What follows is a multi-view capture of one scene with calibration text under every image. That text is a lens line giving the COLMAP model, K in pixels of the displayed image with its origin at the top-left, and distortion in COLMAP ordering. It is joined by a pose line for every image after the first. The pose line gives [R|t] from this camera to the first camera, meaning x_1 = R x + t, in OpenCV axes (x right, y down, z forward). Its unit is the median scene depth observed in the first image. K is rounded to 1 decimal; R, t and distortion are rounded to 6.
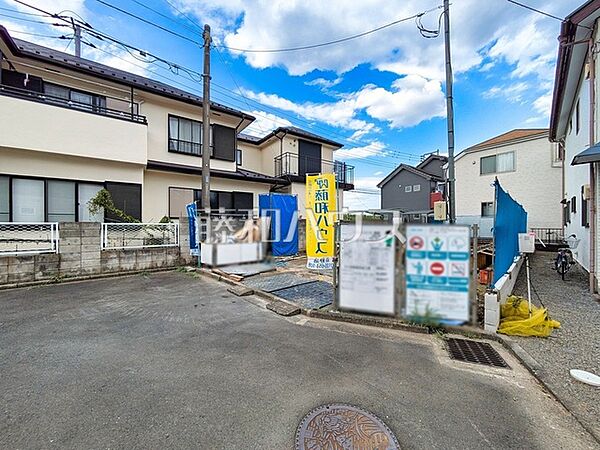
lens RADIAL K [[236.3, 0, 296.5], [0, 236.3, 223.9], [0, 0, 1]] dist [-0.000317, -0.000031]
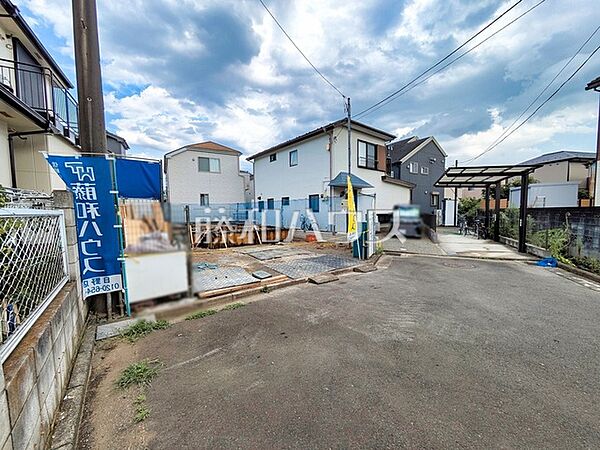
lens RADIAL K [[236.3, 0, 299.9], [0, 236.3, 228.4], [0, 0, 1]] dist [-0.000317, -0.000031]
pose [[0.101972, -0.076209, 0.991864, -0.411254], [0.005374, 0.997089, 0.076058, -0.000409], [-0.994773, -0.002426, 0.102085, 0.339321]]
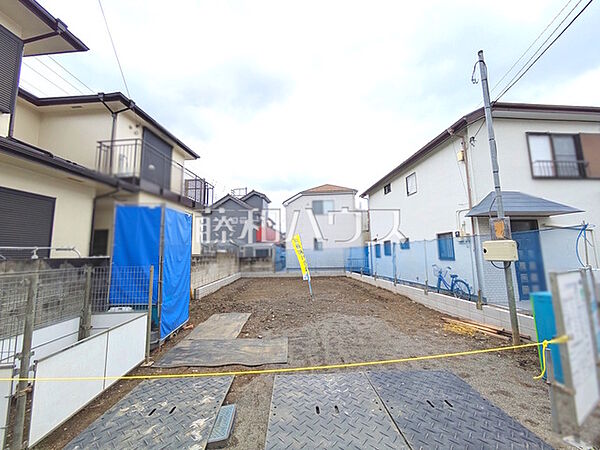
lens RADIAL K [[236.3, 0, 300.5], [0, 236.3, 226.9], [0, 0, 1]] dist [-0.000317, -0.000031]
pose [[0.640591, 0.074315, 0.764278, -0.171156], [0.015679, 0.993833, -0.109777, -0.016048], [-0.767722, 0.082305, 0.635475, 0.281749]]
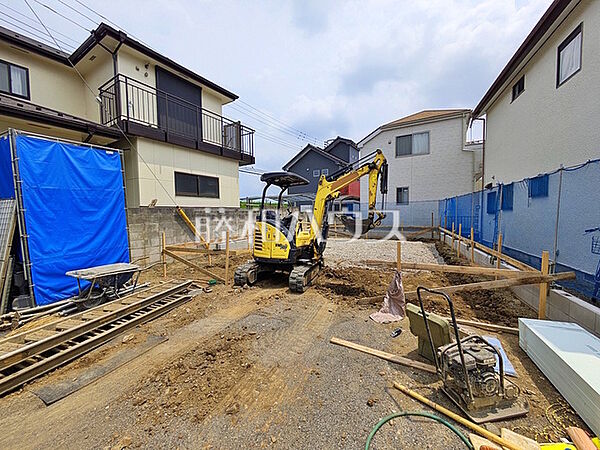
lens RADIAL K [[236.3, 0, 300.7], [0, 236.3, 225.4], [0, 0, 1]] dist [-0.000317, -0.000031]
pose [[0.920705, -0.031723, 0.388969, 0.091725], [0.010169, 0.998302, 0.057348, -0.003182], [-0.390128, -0.048845, 0.919464, 0.297187]]
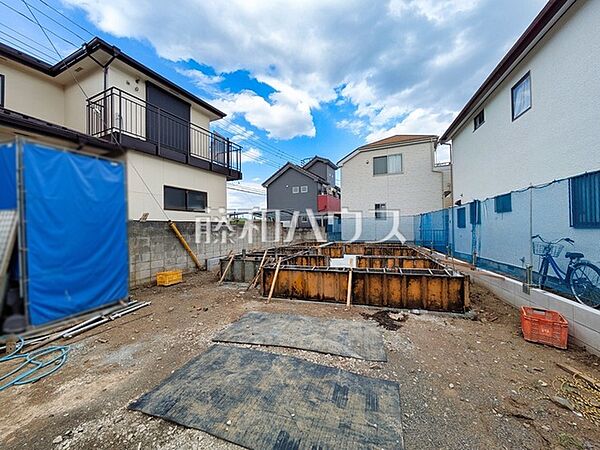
lens RADIAL K [[236.3, 0, 300.8], [0, 236.3, 223.6], [0, 0, 1]] dist [-0.000317, -0.000031]
pose [[0.871058, -0.003599, 0.491167, 0.049271], [0.014487, 0.999726, -0.018367, 0.001601], [-0.490967, 0.023114, 0.870872, 0.303674]]
